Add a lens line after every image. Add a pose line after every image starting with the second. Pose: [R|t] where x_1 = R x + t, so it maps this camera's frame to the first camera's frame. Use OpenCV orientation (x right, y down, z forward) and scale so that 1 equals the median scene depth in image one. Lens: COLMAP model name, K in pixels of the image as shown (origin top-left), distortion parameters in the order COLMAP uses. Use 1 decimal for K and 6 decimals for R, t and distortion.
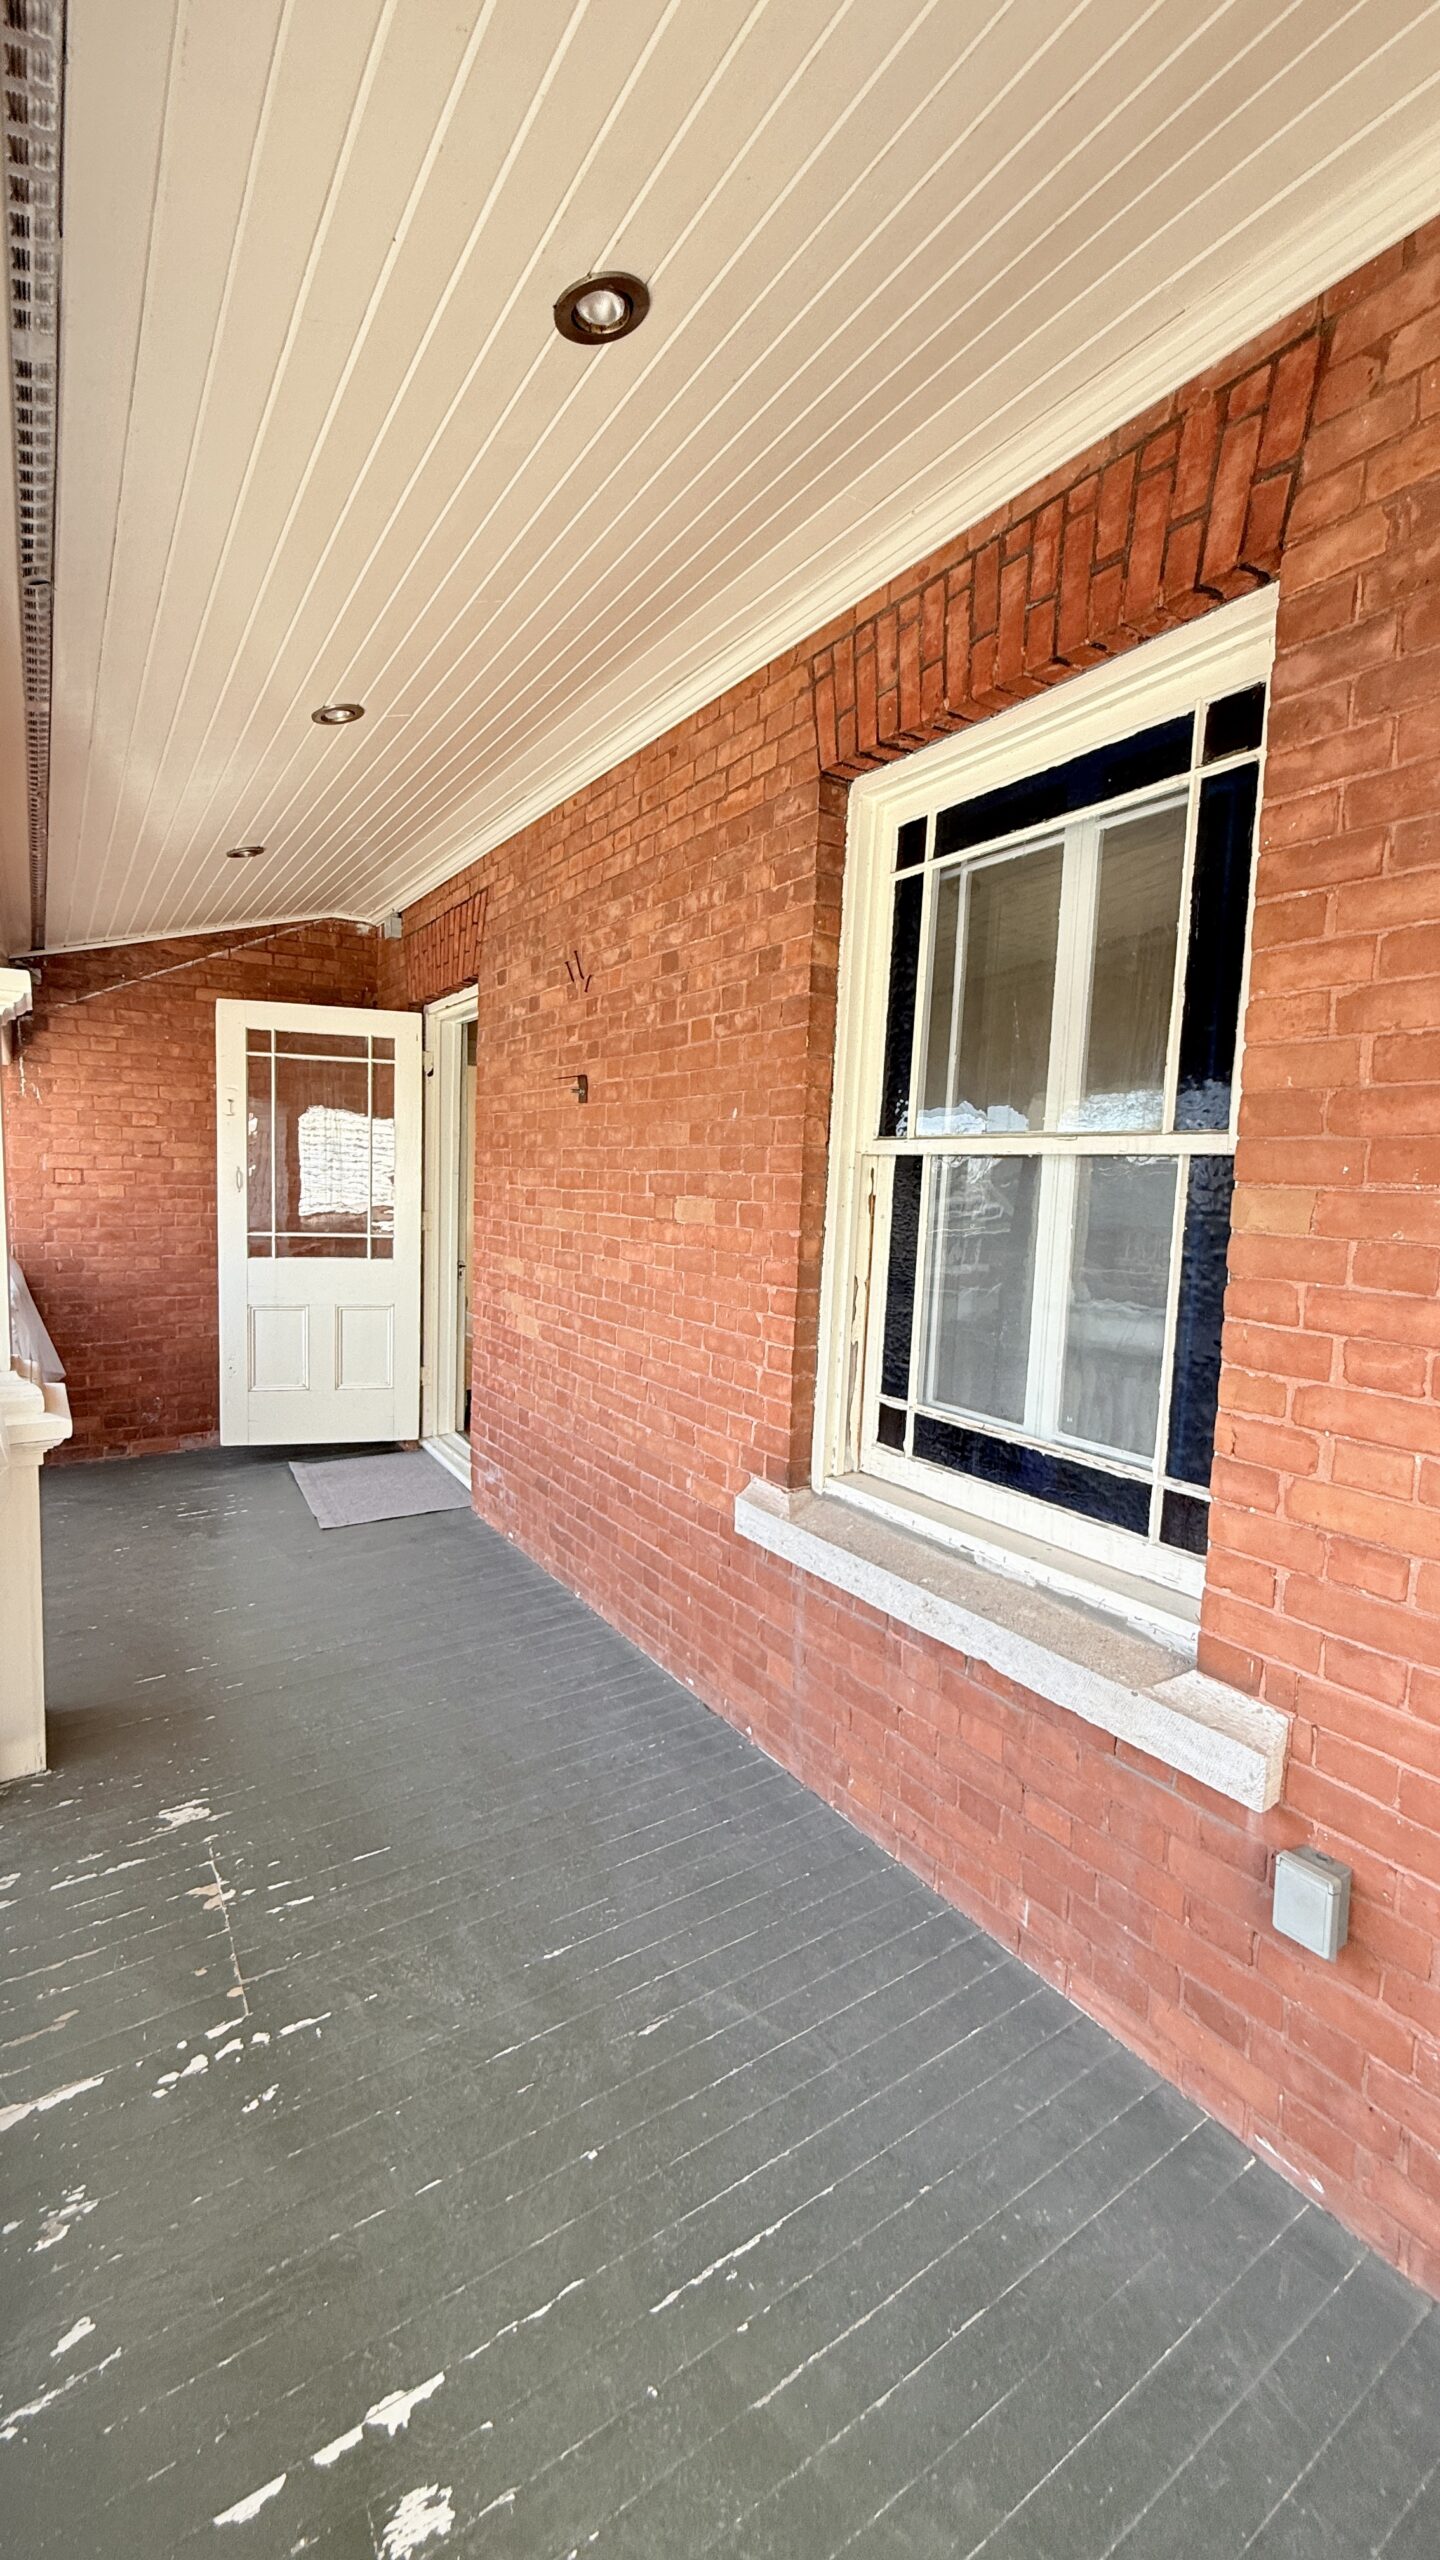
lens RADIAL K [[1029.8, 0, 726.7], [0, 1029.8, 1280.0], [0, 0, 1]] dist [0.000374, 0.000482]
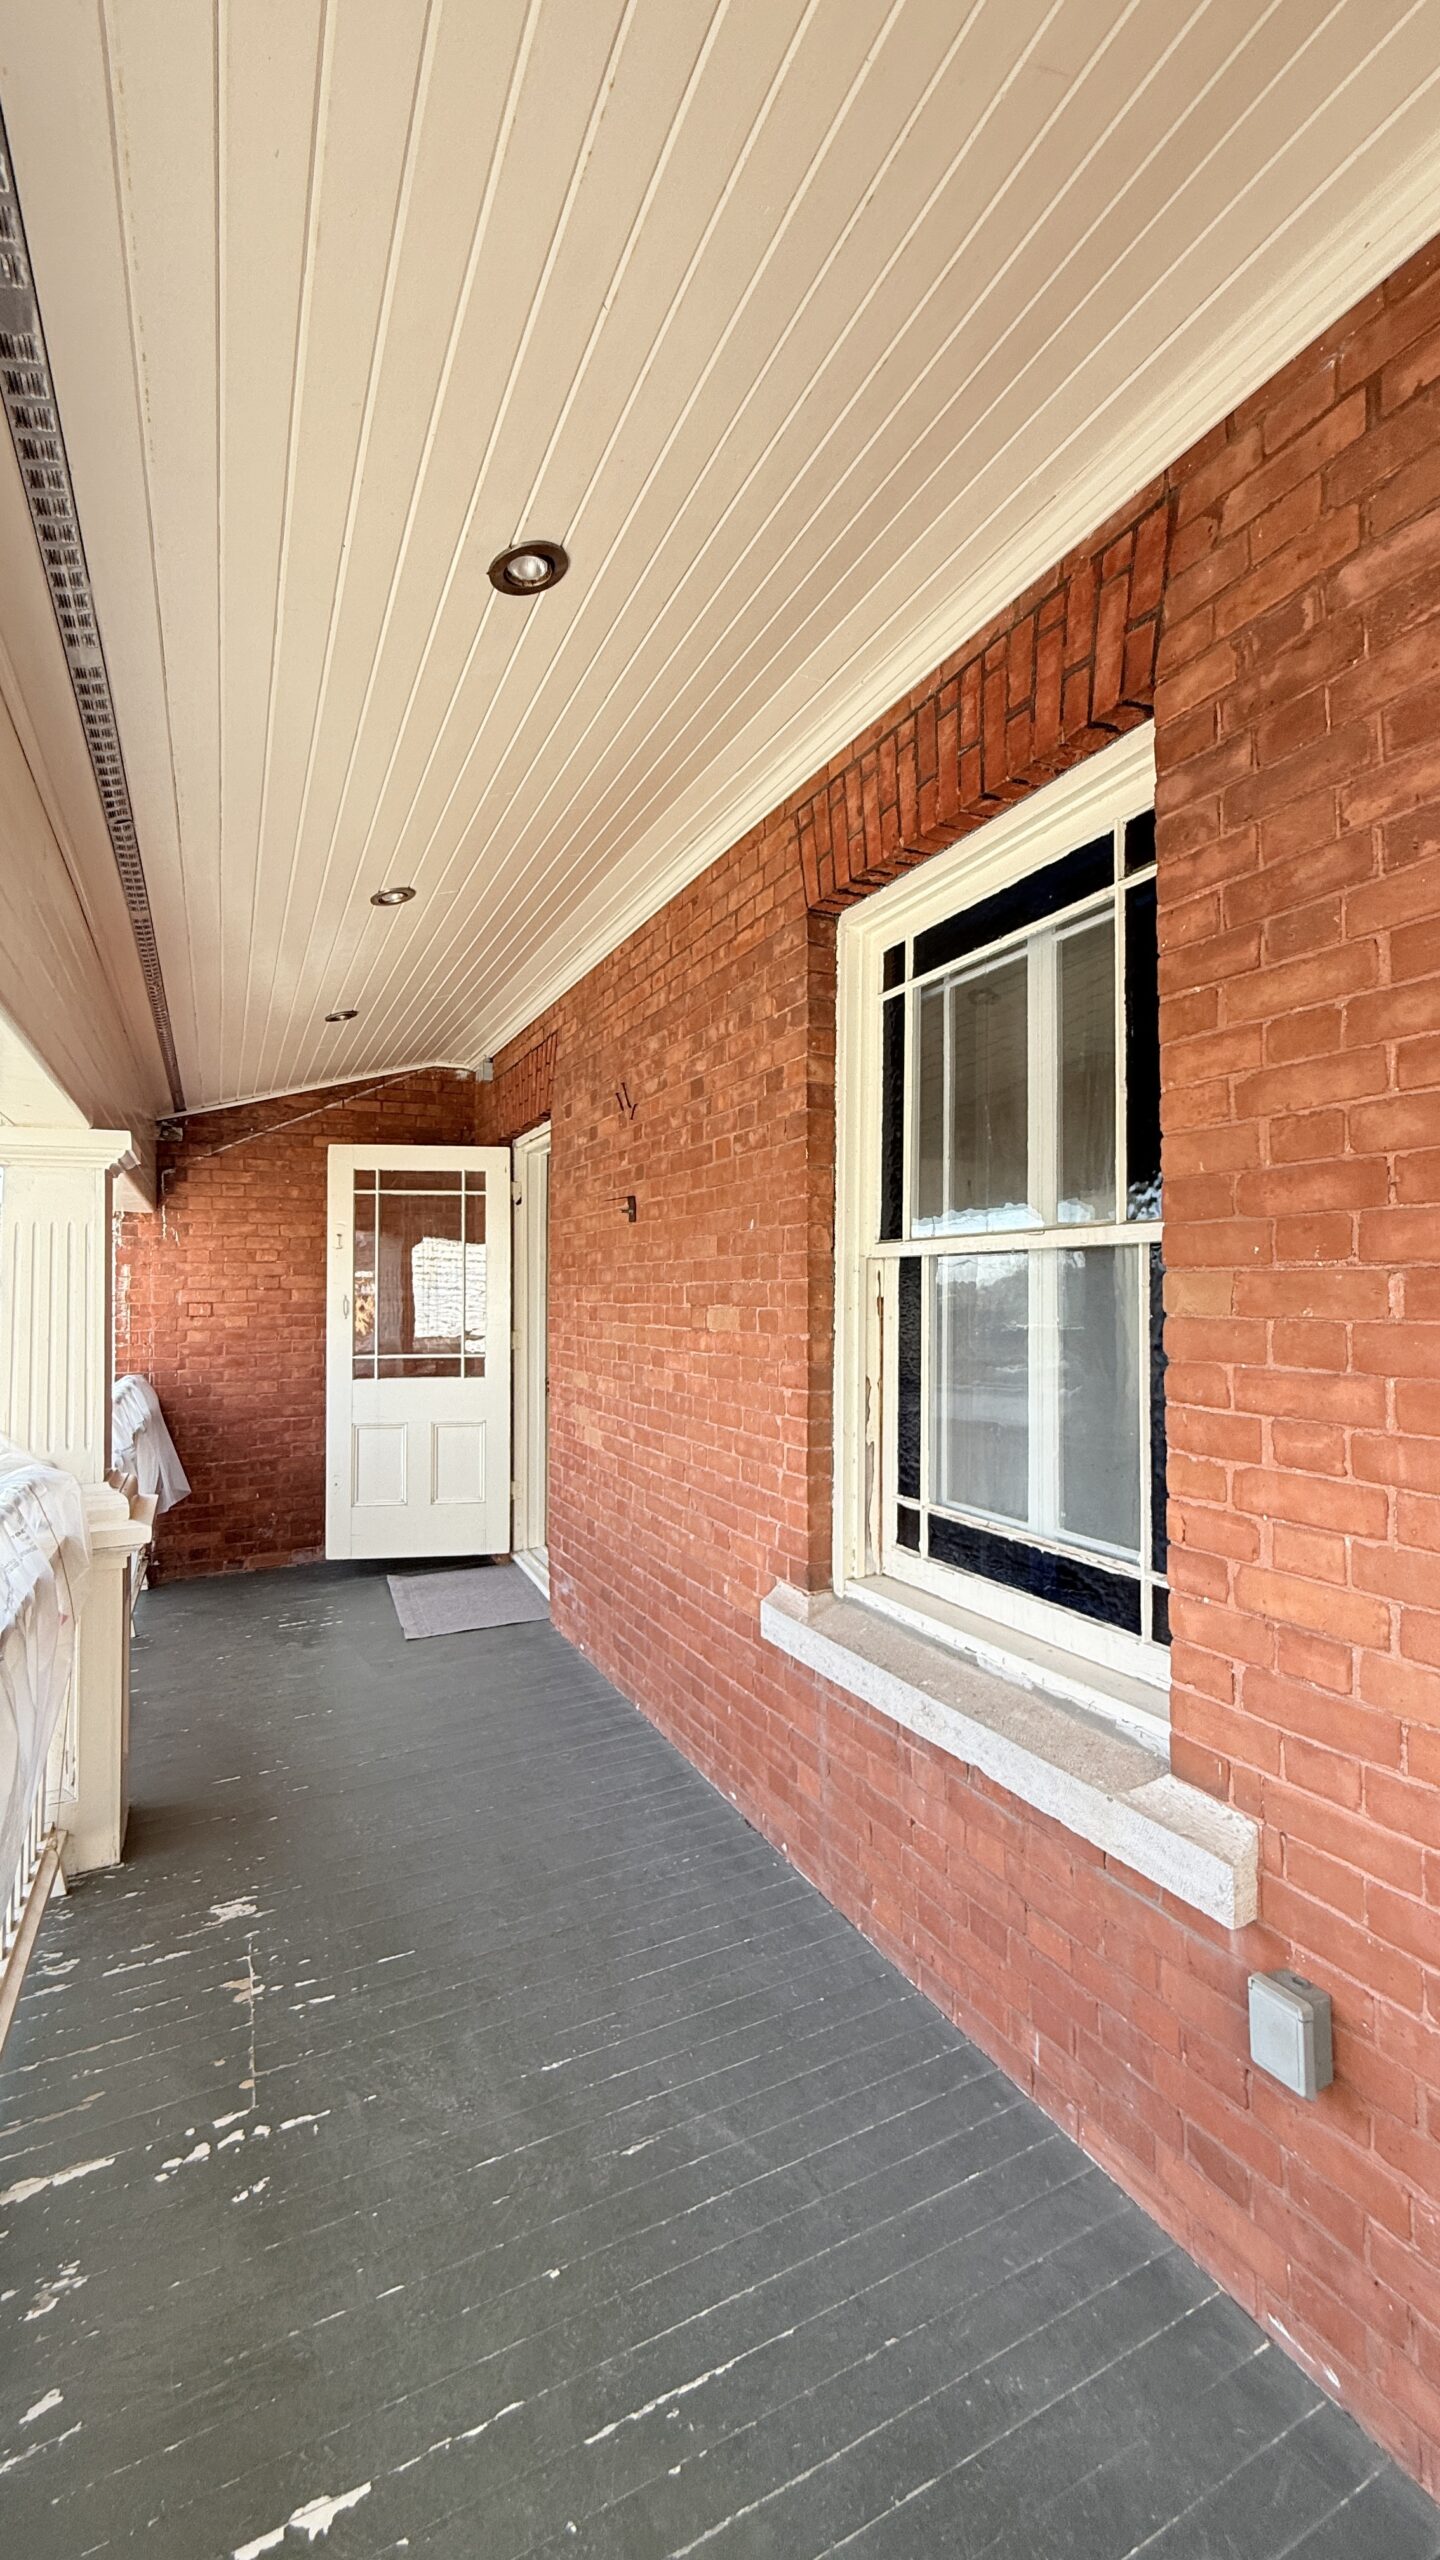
lens RADIAL K [[1029.8, 0, 719.2], [0, 1029.8, 1278.1], [0, 0, 1]] dist [0.000374, 0.000482]
pose [[0.990738, -0.038994, -0.130072, 0.158178], [0.023914, 0.993015, -0.115542, 0.018341], [0.133669, 0.111361, 0.984749, -0.045064]]
